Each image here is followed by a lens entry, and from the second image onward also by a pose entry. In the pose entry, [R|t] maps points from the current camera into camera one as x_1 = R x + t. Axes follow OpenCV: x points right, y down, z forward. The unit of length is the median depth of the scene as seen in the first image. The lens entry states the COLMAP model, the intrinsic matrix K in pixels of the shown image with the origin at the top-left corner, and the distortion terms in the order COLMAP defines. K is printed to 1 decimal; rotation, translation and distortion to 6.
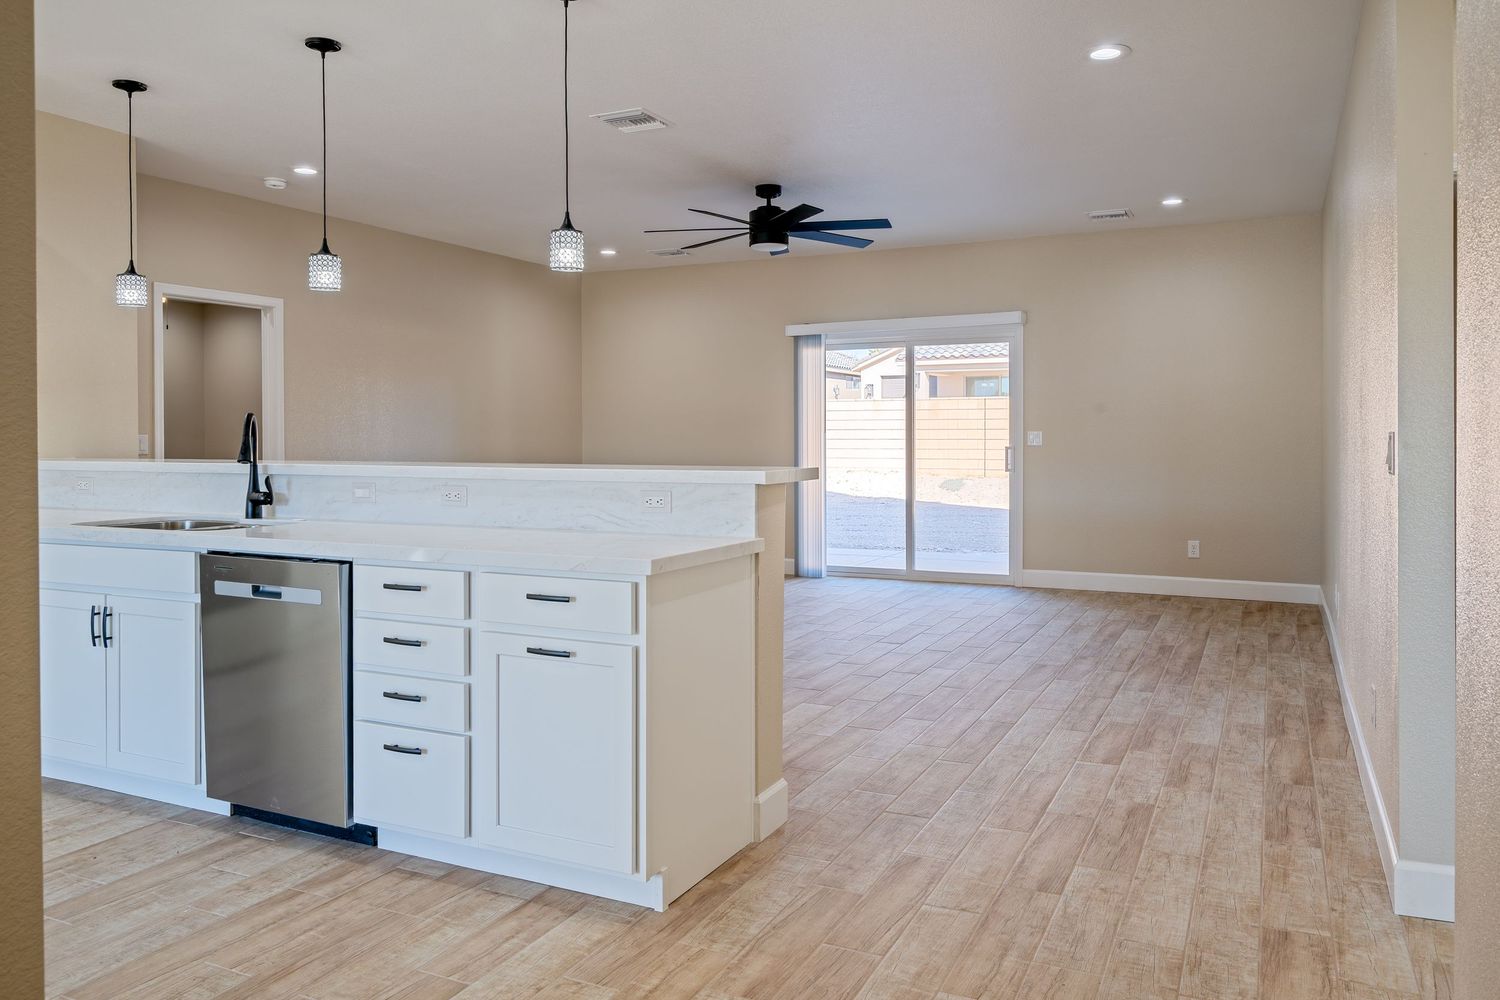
lens RADIAL K [[1082.5, 0, 751.6], [0, 1082.5, 428.7], [0, 0, 1]] dist [-0.021303, -0.002119]
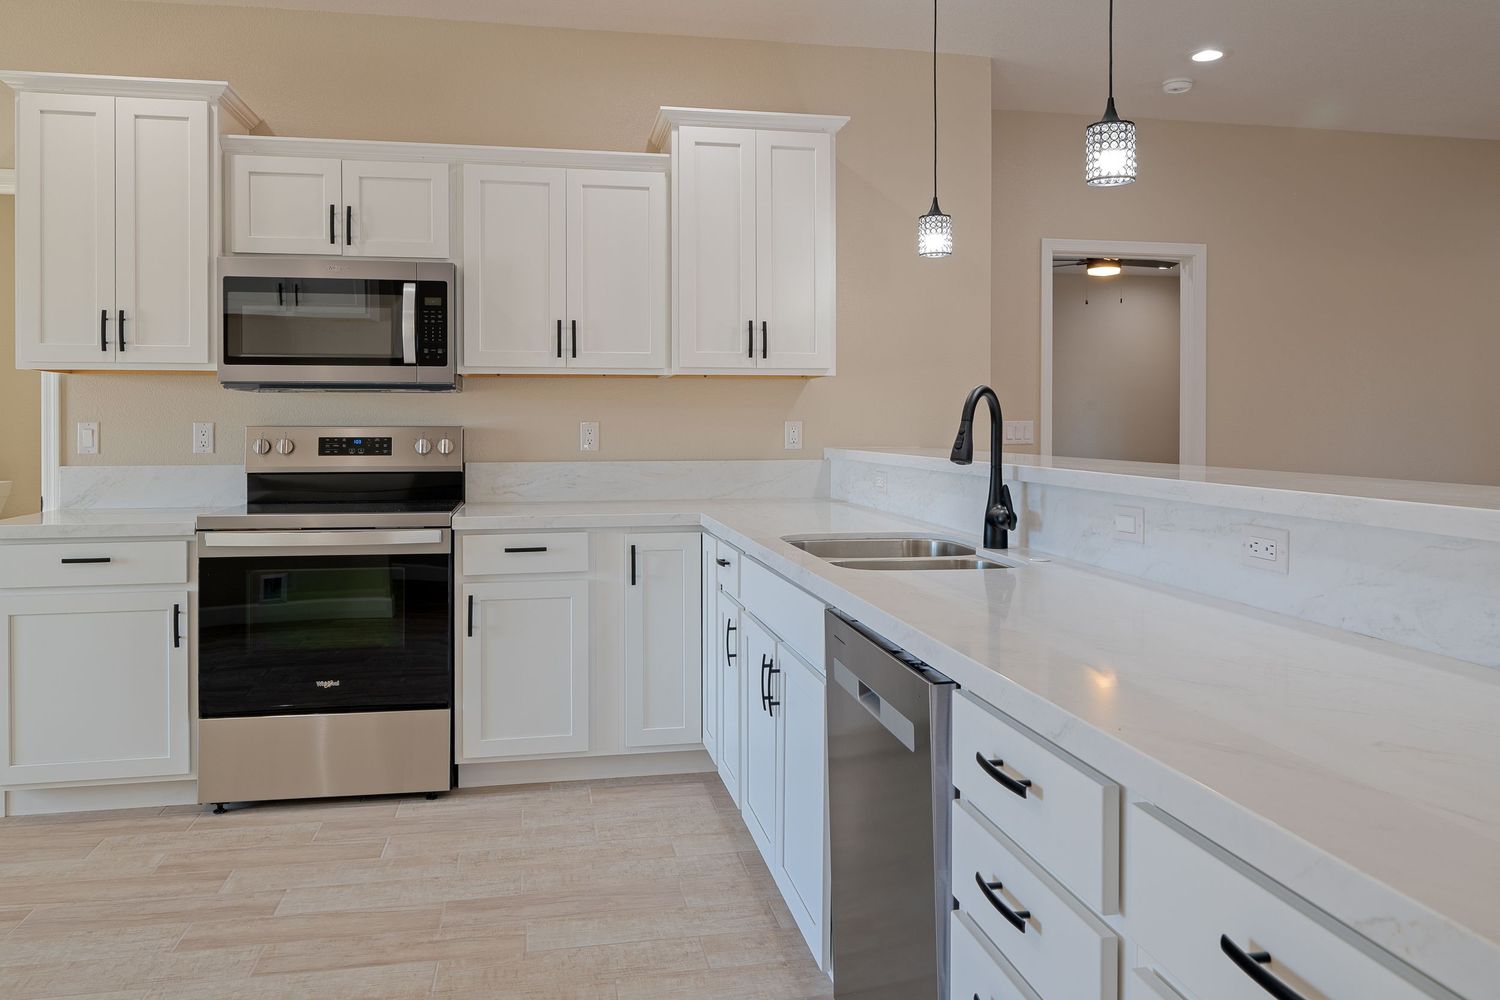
lens RADIAL K [[1082.5, 0, 751.6], [0, 1082.5, 428.7], [0, 0, 1]] dist [-0.021303, -0.002119]
pose [[0.602799, 0.007900, -0.797854, -0.034244], [-0.000891, 0.999957, 0.009228, 0.005710], [0.797893, -0.004852, 0.602780, 0.491914]]
